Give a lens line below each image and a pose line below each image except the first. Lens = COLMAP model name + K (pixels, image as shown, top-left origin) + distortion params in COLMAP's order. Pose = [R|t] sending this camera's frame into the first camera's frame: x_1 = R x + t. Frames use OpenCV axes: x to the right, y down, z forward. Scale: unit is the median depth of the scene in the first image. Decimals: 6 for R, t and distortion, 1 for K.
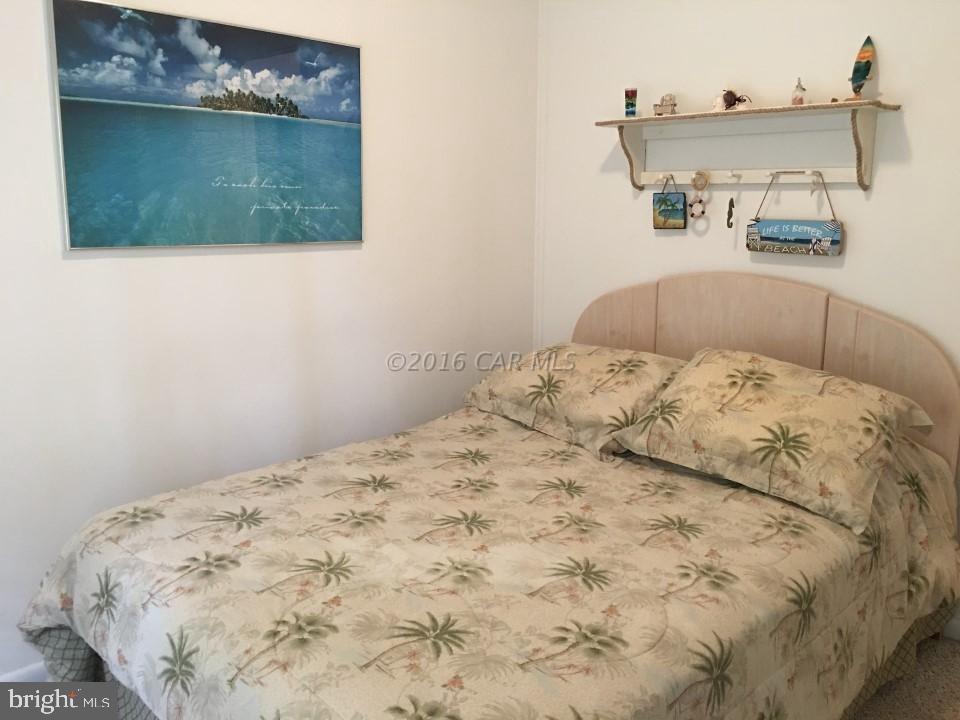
lens RADIAL K [[821.3, 0, 476.5], [0, 821.3, 357.9], [0, 0, 1]] dist [0.085371, -0.119821]
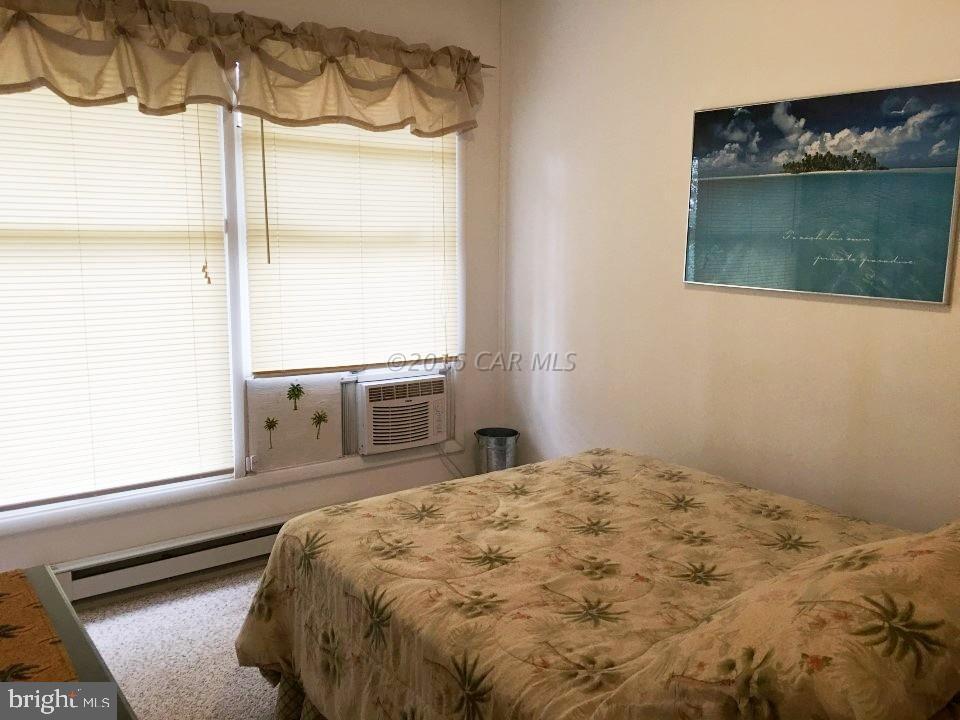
lens RADIAL K [[821.3, 0, 477.7], [0, 821.3, 361.6], [0, 0, 1]] dist [0.085371, -0.119821]
pose [[-0.138733, 0.148865, -0.979077, 0.938022], [-0.206774, 0.962494, 0.175643, -0.163677], [0.968503, 0.226815, -0.102748, 0.772692]]
